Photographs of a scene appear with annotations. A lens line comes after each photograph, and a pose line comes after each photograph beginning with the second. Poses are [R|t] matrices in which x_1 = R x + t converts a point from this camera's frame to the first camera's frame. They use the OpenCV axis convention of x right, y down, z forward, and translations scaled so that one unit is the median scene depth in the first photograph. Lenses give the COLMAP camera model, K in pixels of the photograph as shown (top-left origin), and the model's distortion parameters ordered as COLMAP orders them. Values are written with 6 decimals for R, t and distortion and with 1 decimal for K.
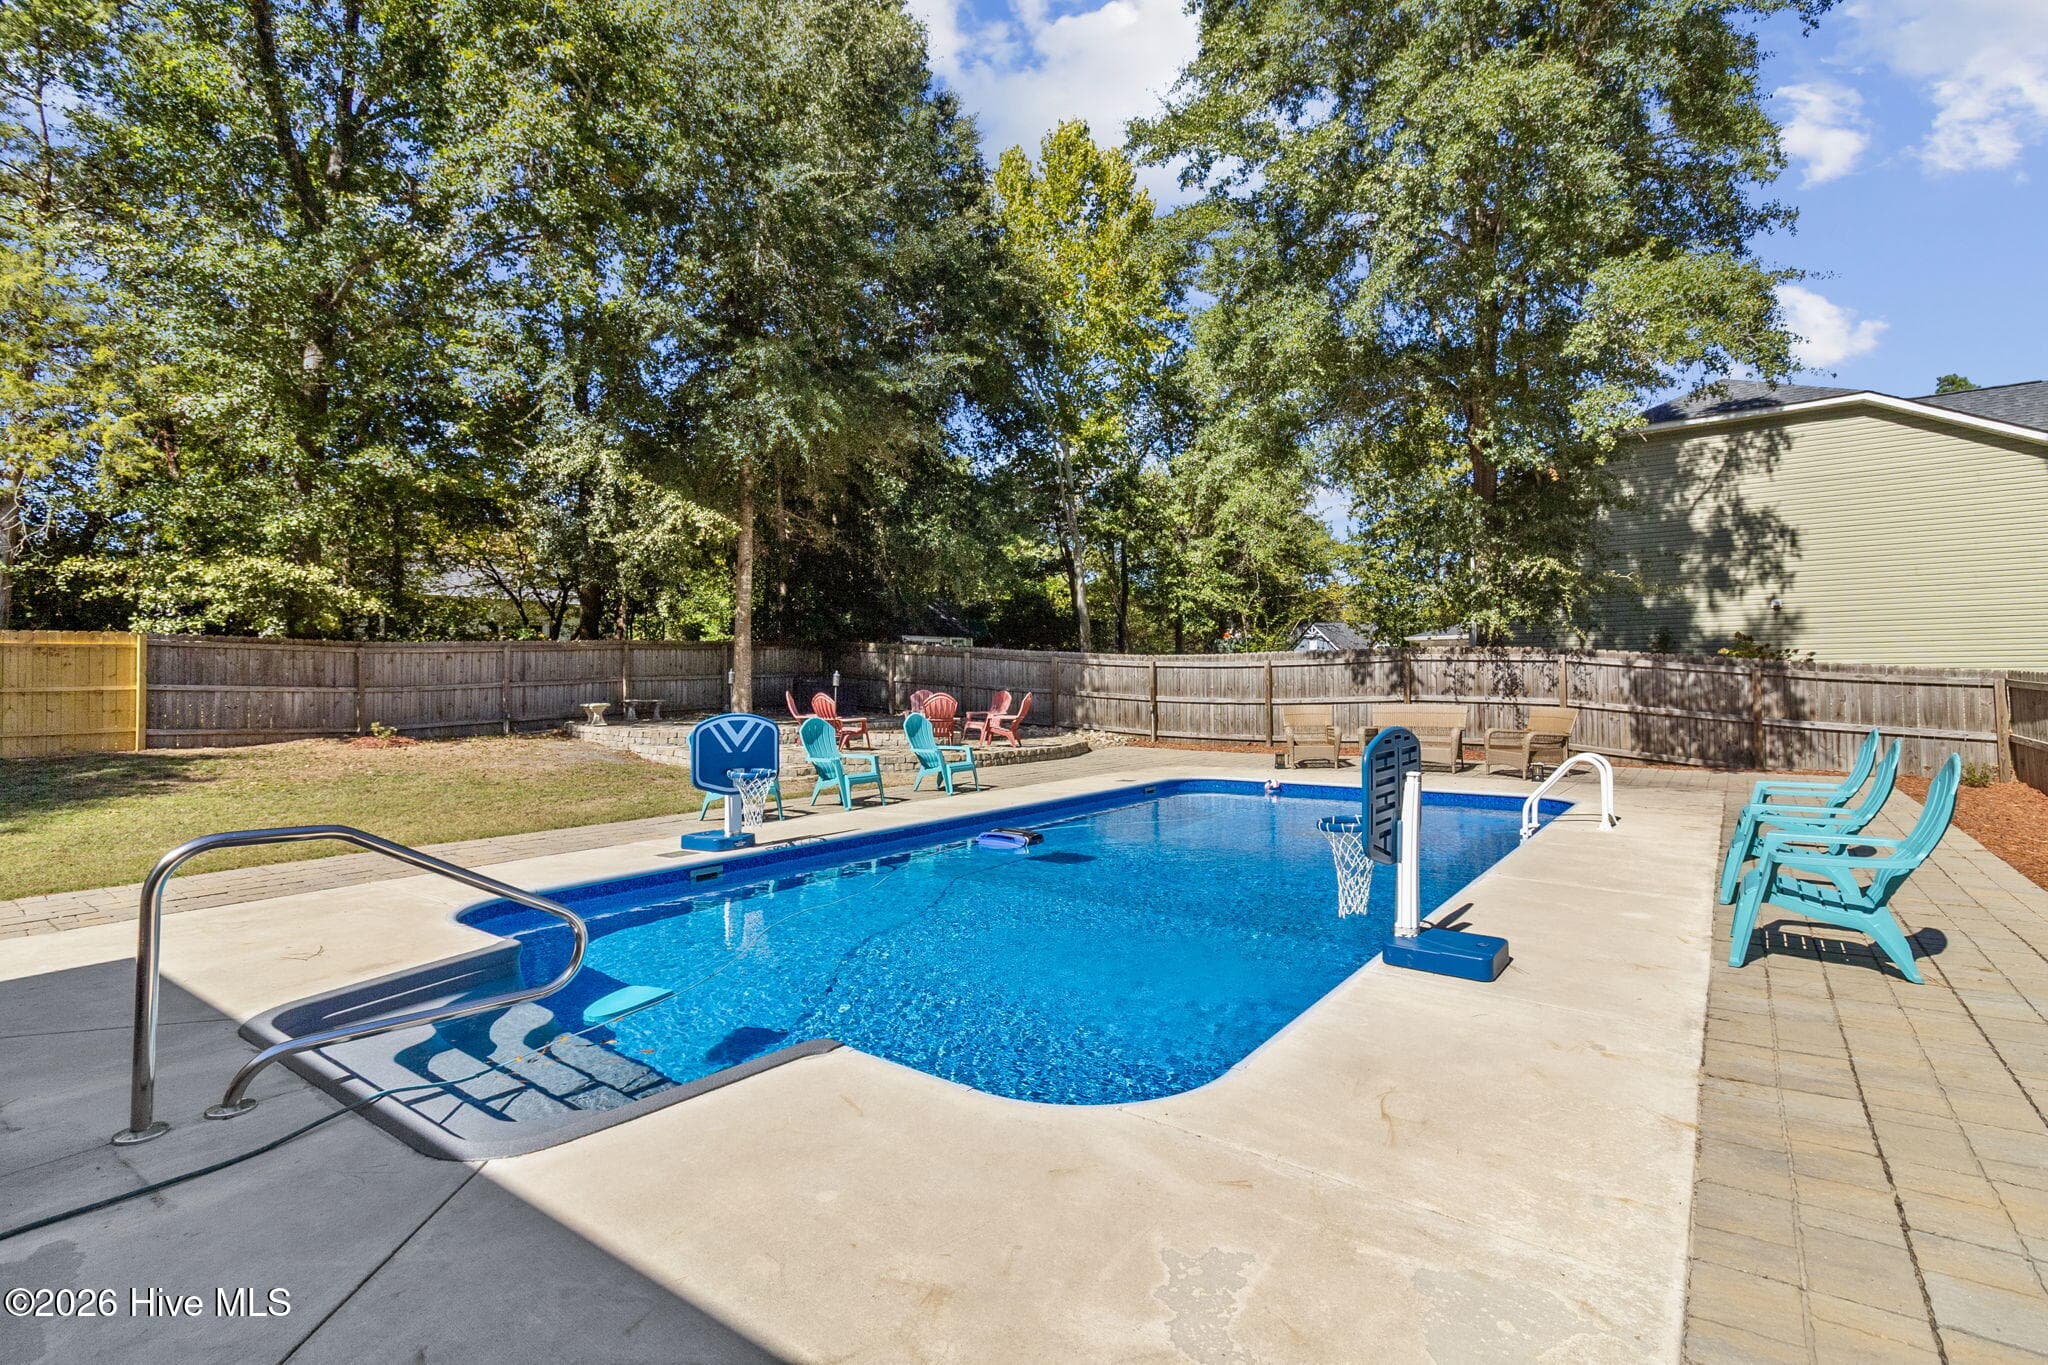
lens RADIAL K [[965.4, 0, 1024.0], [0, 965.4, 682.5], [0, 0, 1]] dist [0.000464, -0.000101]
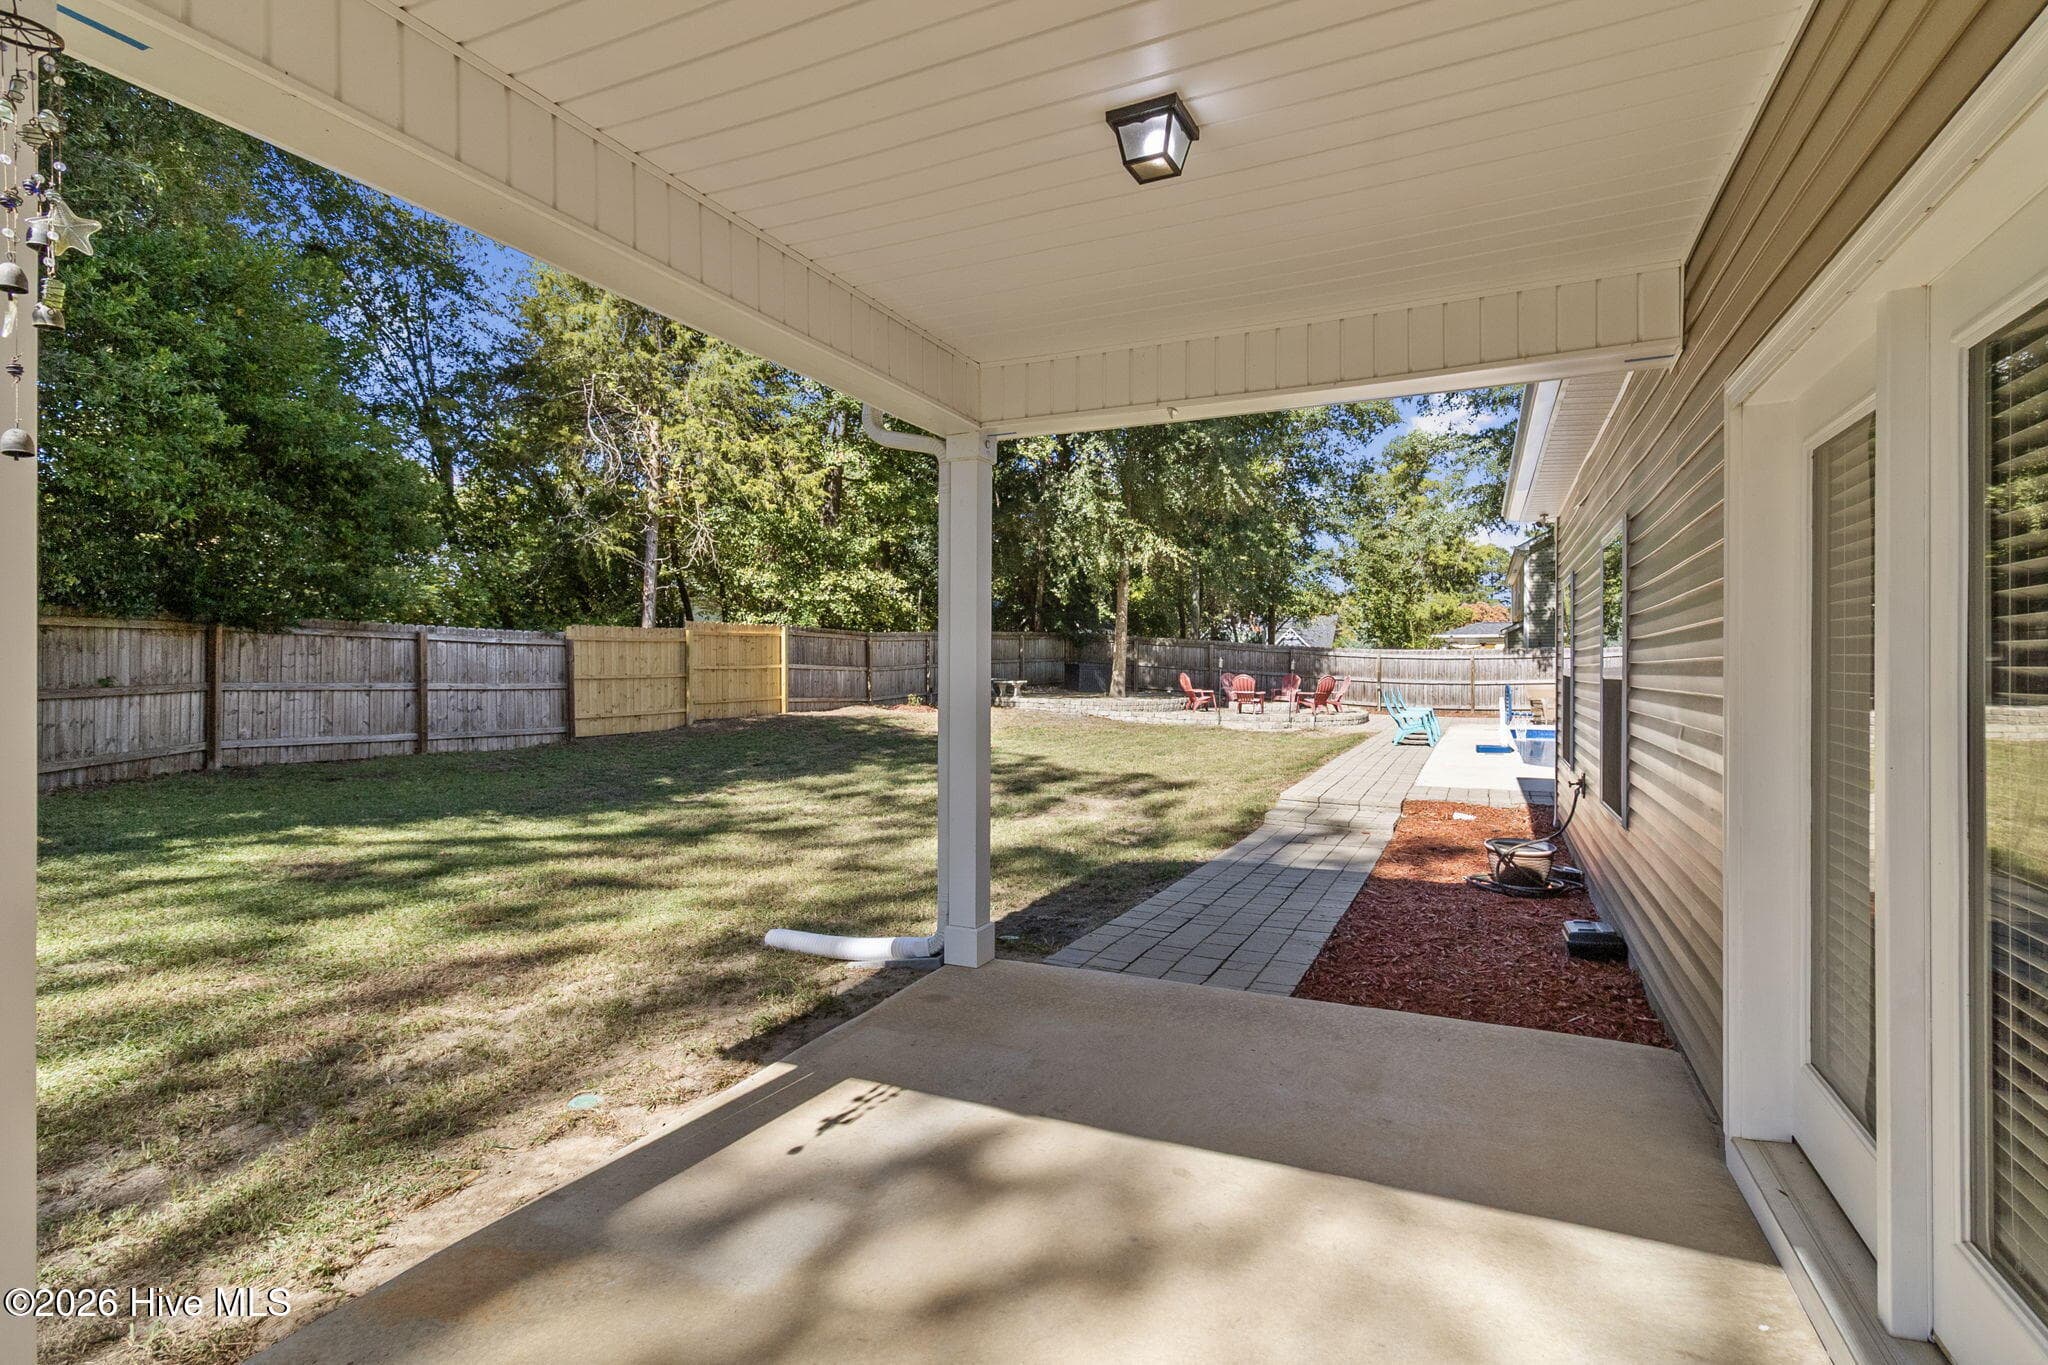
lens RADIAL K [[965.4, 0, 1024.0], [0, 965.4, 682.5], [0, 0, 1]] dist [0.000464, -0.000101]
pose [[0.980073, 0.004994, 0.198573, -0.757250], [-0.007201, 0.999920, 0.010390, 0.009431], [-0.198505, -0.011613, 0.980031, -0.323584]]
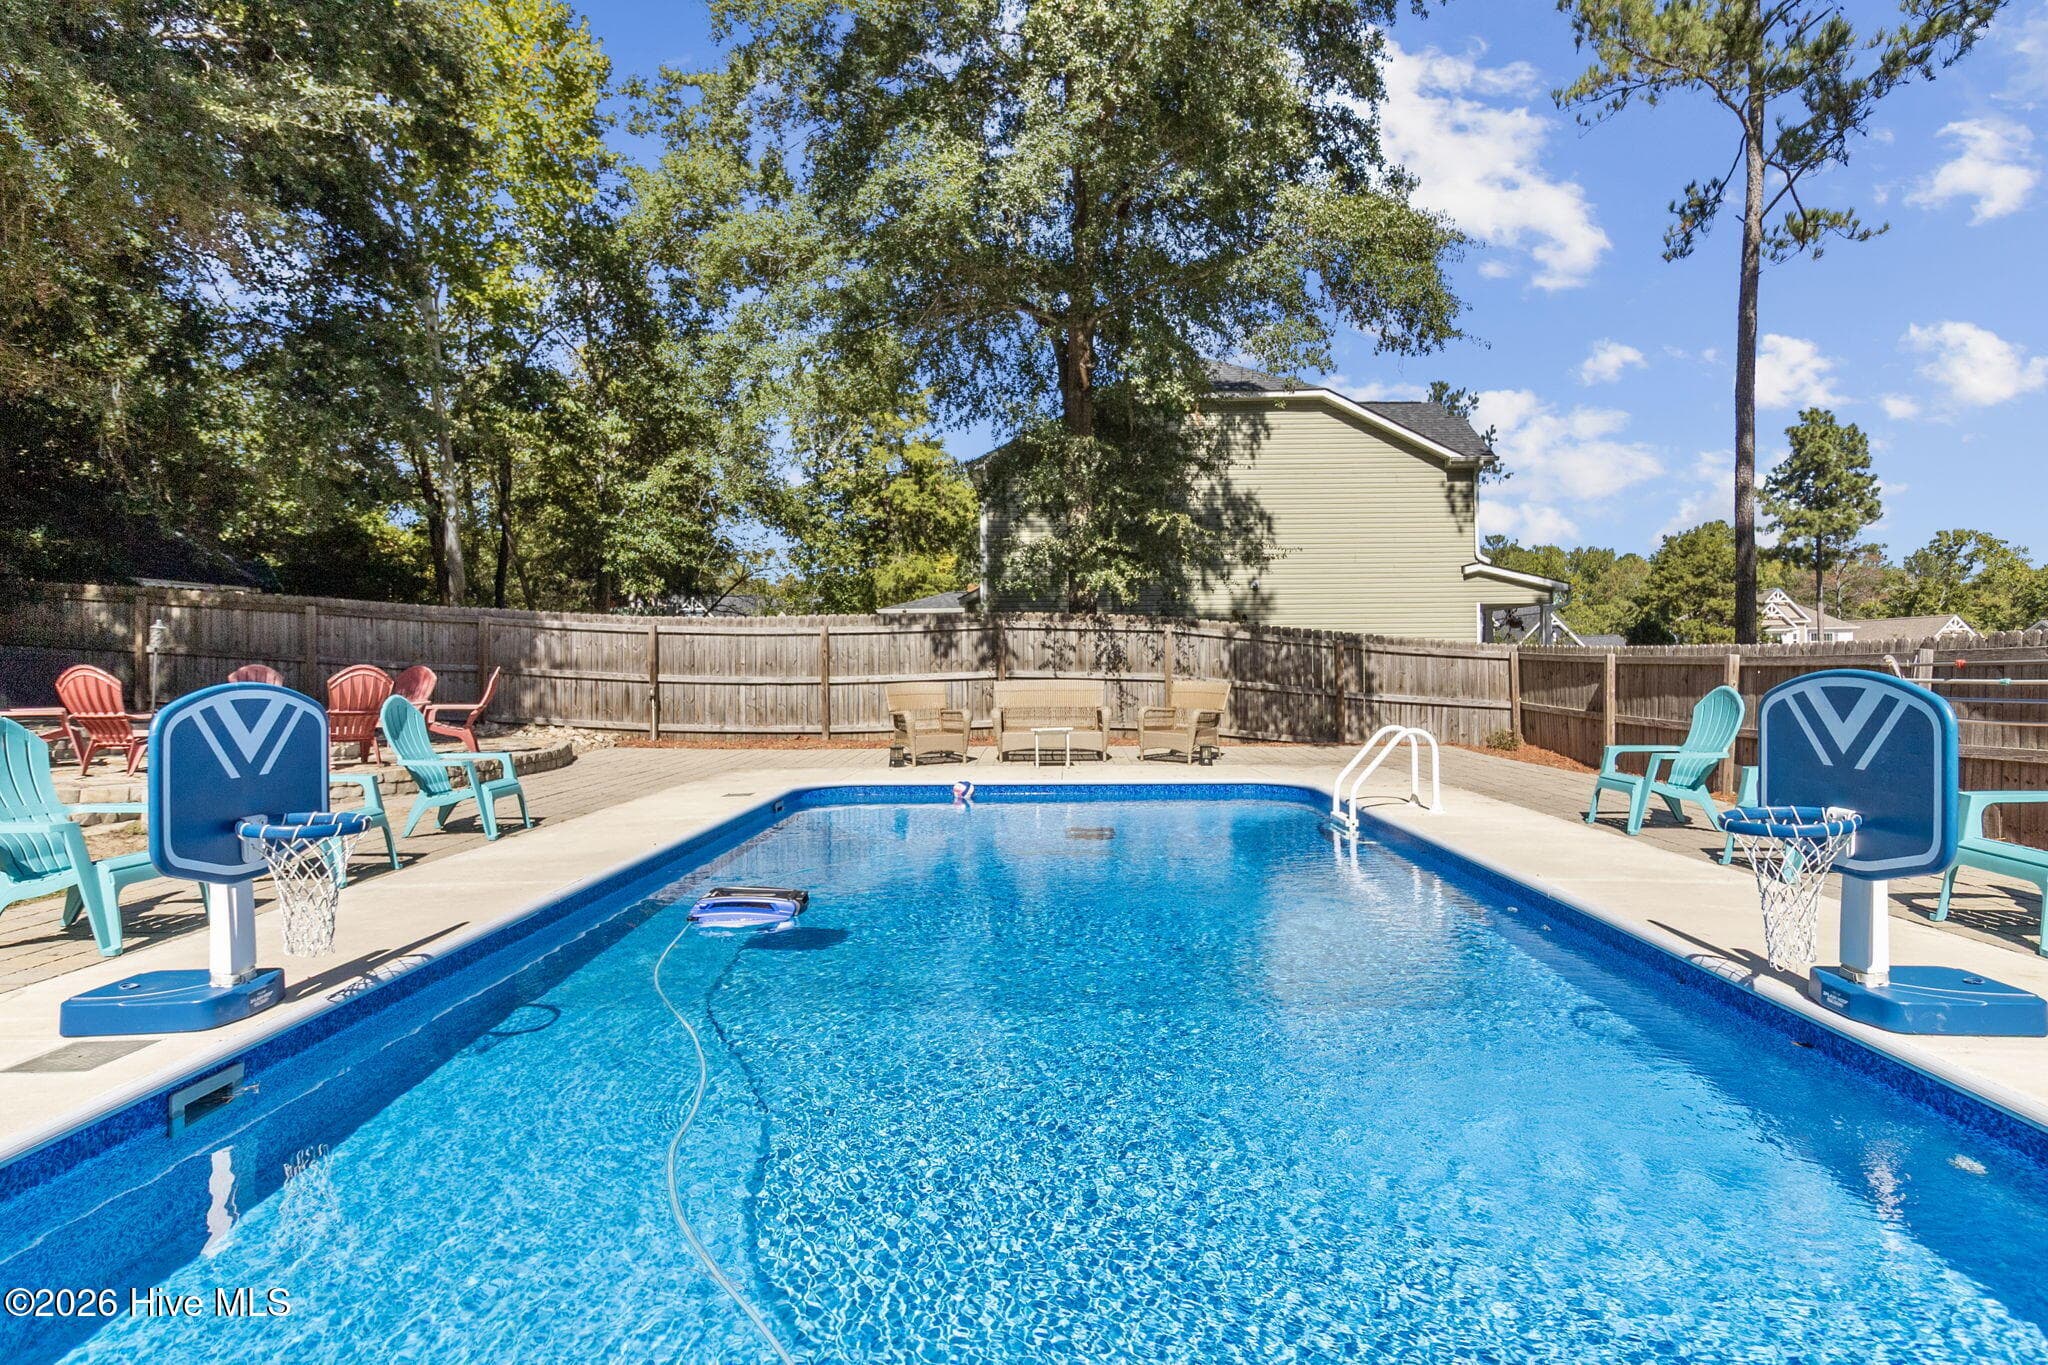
lens RADIAL K [[1132.7, 0, 1032.3], [0, 1132.7, 666.2], [0, 0, 1]] dist [0.000660, -0.000768]
pose [[0.808961, 0.004316, 0.587847, -0.146781], [-0.000903, 0.999981, -0.006099, 0.014848], [-0.587862, 0.004402, 0.808949, 0.201534]]
